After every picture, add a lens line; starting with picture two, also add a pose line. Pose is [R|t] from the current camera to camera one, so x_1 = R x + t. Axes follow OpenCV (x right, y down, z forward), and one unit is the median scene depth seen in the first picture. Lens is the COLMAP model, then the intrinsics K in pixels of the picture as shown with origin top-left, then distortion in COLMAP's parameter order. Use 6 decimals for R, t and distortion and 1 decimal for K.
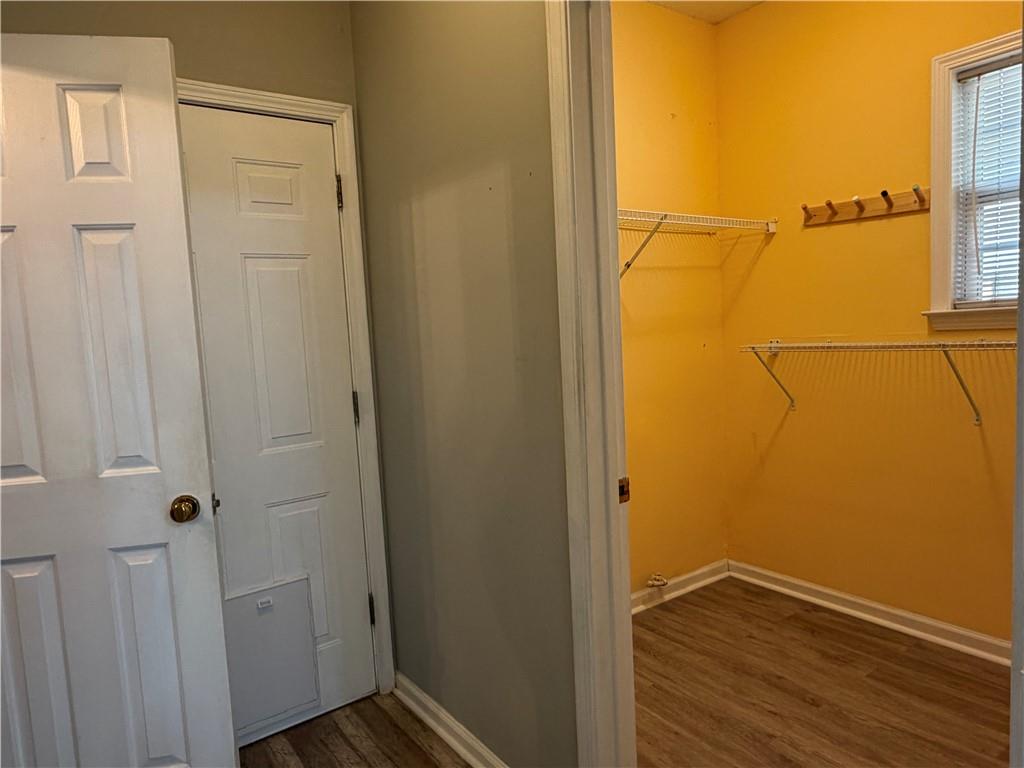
lens RADIAL K [[661.5, 0, 507.7], [0, 661.5, 385.7], [0, 0, 1]] dist [0.000024, 0.000890]
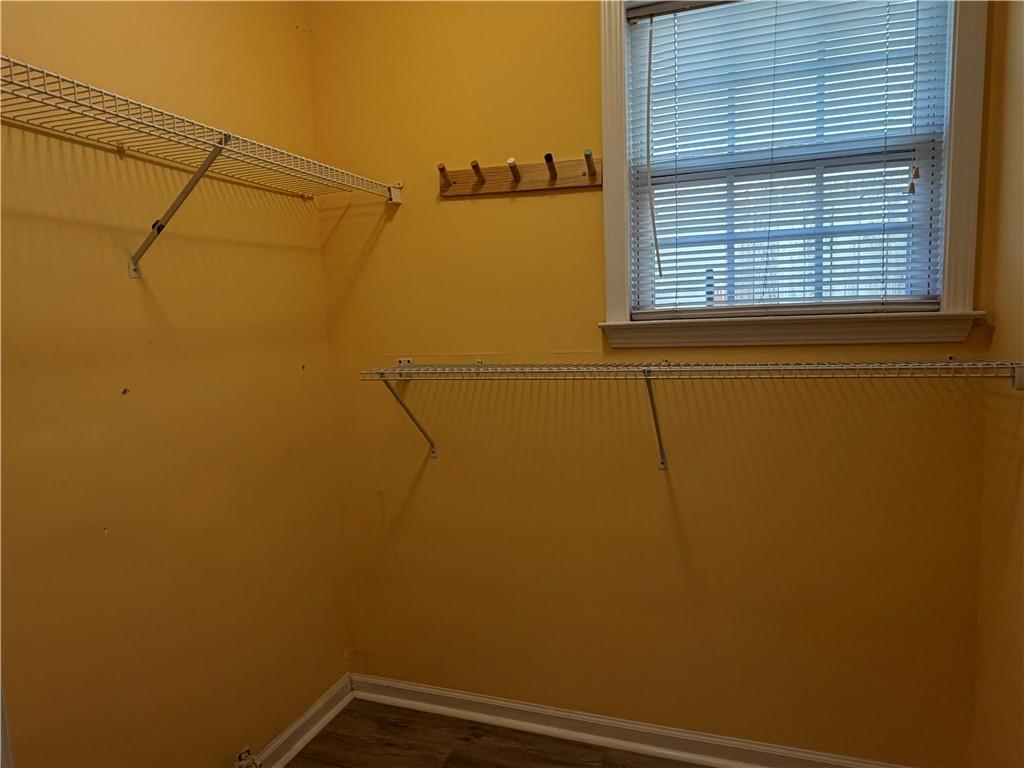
lens RADIAL K [[661.5, 0, 507.7], [0, 661.5, 385.7], [0, 0, 1]] dist [0.000024, 0.000890]
pose [[0.820508, -0.041090, 0.570157, 0.111226], [0.041413, 0.999065, 0.012403, -0.053152], [-0.570133, 0.013435, 0.821442, 0.433363]]
